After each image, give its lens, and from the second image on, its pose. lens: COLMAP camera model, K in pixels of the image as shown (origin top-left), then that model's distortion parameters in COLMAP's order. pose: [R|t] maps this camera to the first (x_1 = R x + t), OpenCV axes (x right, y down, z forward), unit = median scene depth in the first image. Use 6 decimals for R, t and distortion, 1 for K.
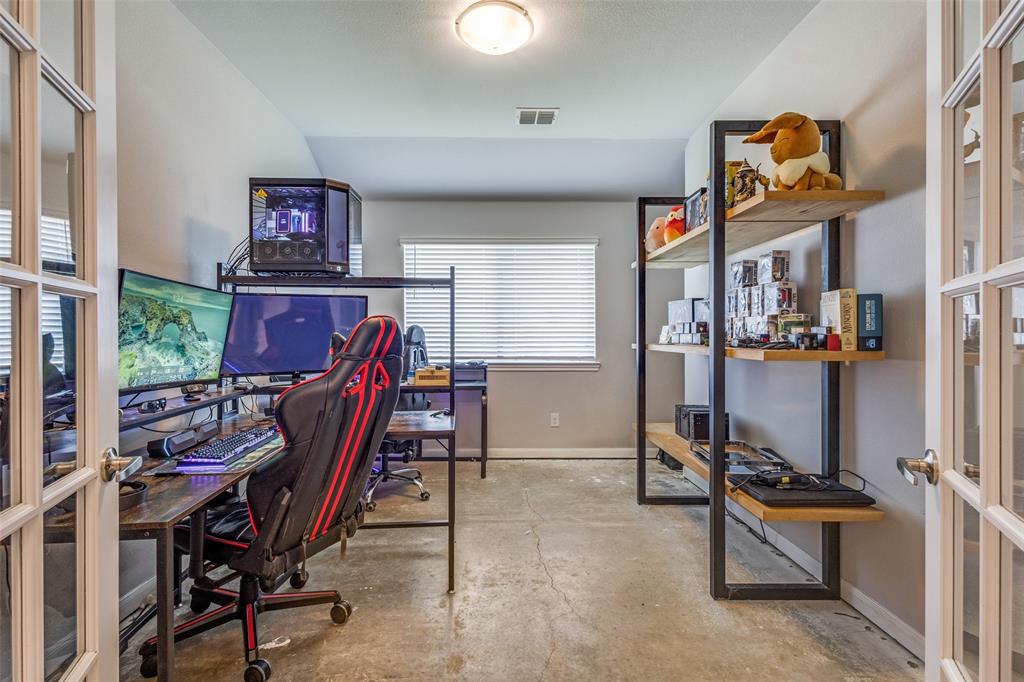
lens RADIAL K [[473.0, 0, 511.7], [0, 473.0, 335.9], [0, 0, 1]] dist [0.004258, -0.001349]
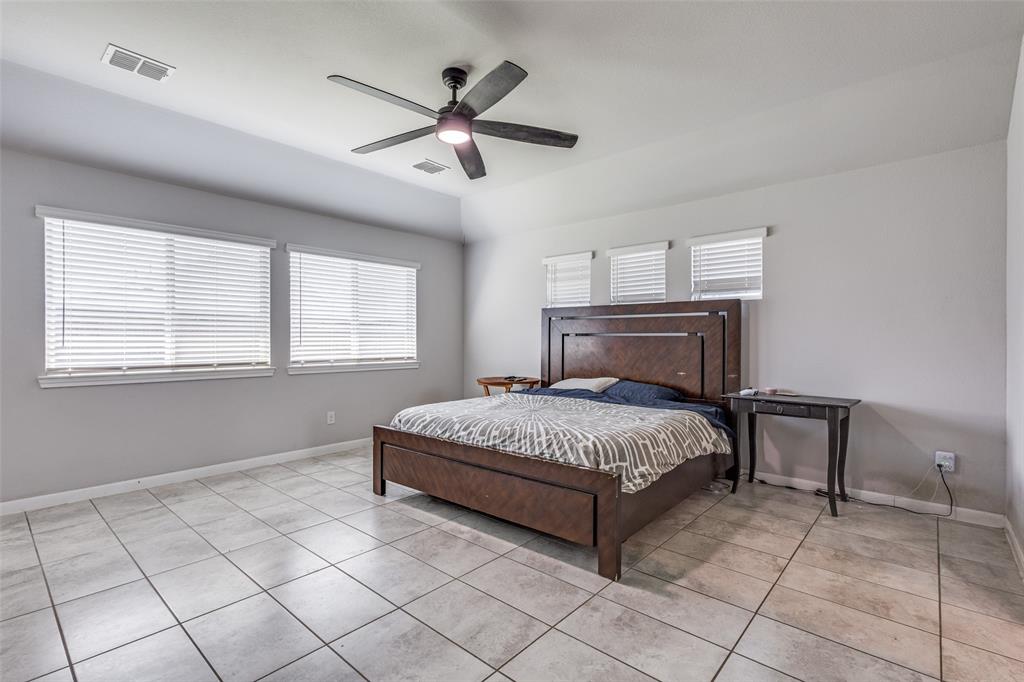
lens RADIAL K [[473.0, 0, 520.9], [0, 473.0, 340.7], [0, 0, 1]] dist [0.004258, -0.001349]
pose [[0.670045, 0.001691, 0.742318, -0.342234], [-0.002669, 0.999996, 0.000131, -0.000590], [-0.742315, -0.002069, 0.670047, -0.033211]]
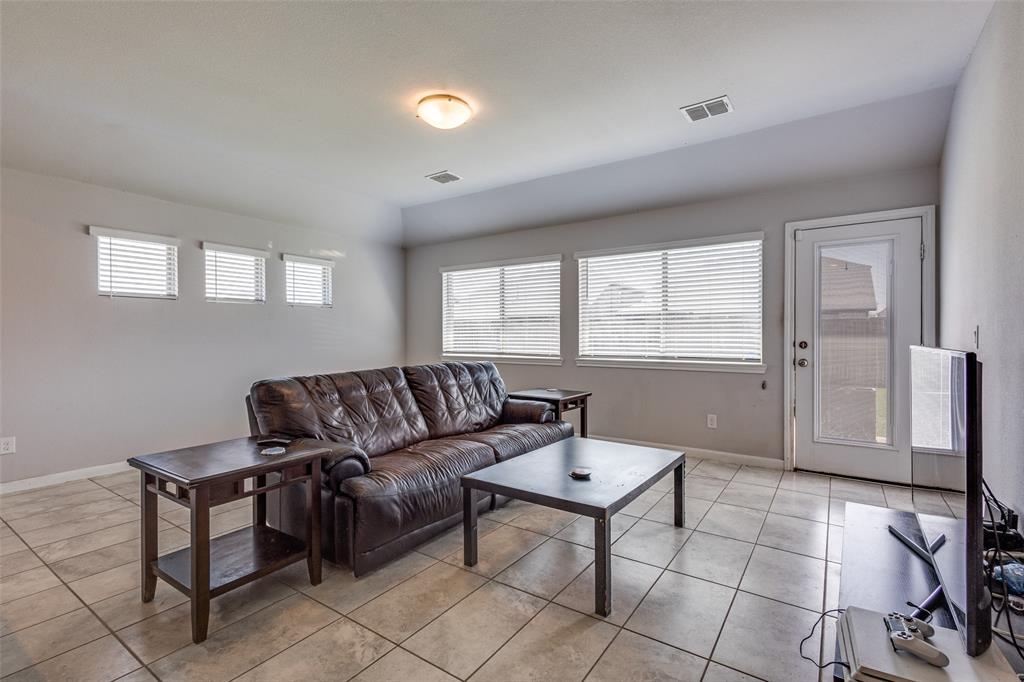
lens RADIAL K [[473.0, 0, 518.8], [0, 473.0, 339.4], [0, 0, 1]] dist [0.004258, -0.001349]
pose [[0.814138, 0.004019, -0.580657, 0.470791], [0.000763, 0.999968, 0.007991, -0.001924], [0.580670, -0.006949, 0.814109, -0.019934]]
